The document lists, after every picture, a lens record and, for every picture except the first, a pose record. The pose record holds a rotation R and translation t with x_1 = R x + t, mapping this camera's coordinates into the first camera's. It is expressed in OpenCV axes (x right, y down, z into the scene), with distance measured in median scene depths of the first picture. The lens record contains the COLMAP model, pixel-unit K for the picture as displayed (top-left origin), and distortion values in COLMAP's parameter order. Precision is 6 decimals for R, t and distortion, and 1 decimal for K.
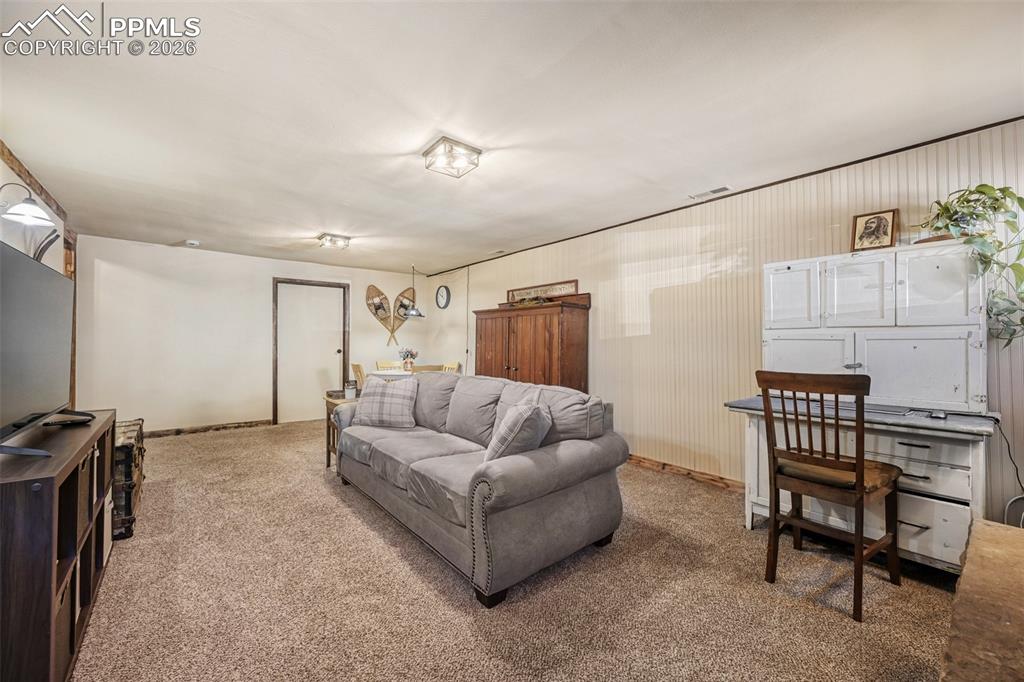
lens RADIAL K [[402.2, 0, 508.6], [0, 402.2, 337.0], [0, 0, 1]] dist [0.001319, 0.000025]
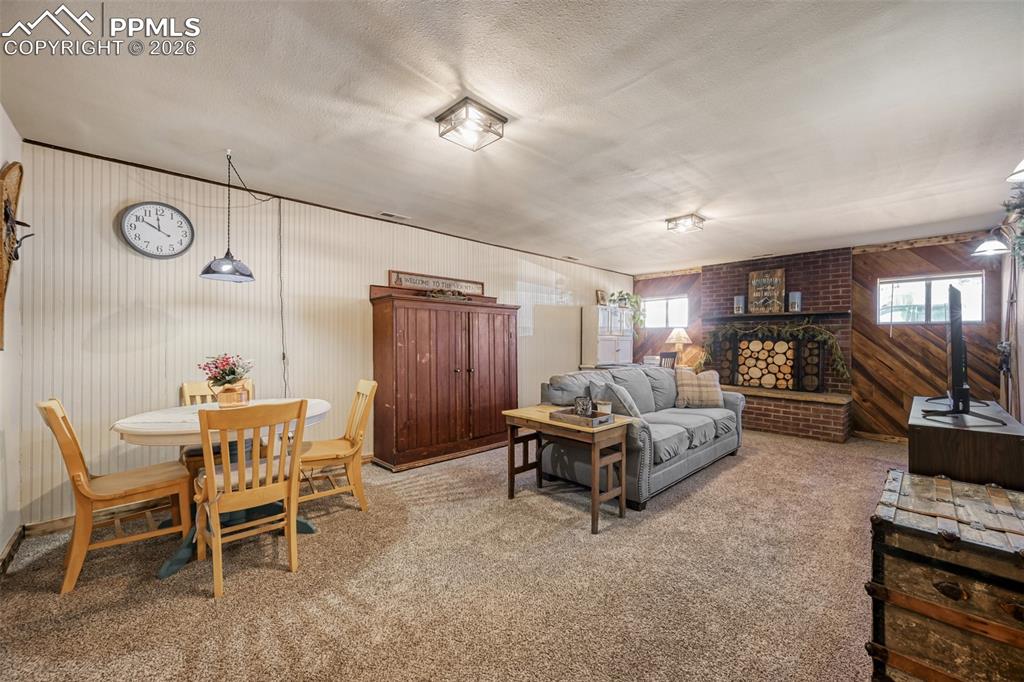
lens RADIAL K [[402.2, 0, 508.3], [0, 402.2, 344.2], [0, 0, 1]] dist [0.001319, 0.000025]
pose [[-0.061922, 0.012824, 0.997999, -0.851540], [-0.002650, 0.999912, -0.013013, 0.034075], [-0.998077, -0.003450, -0.061883, 0.935083]]
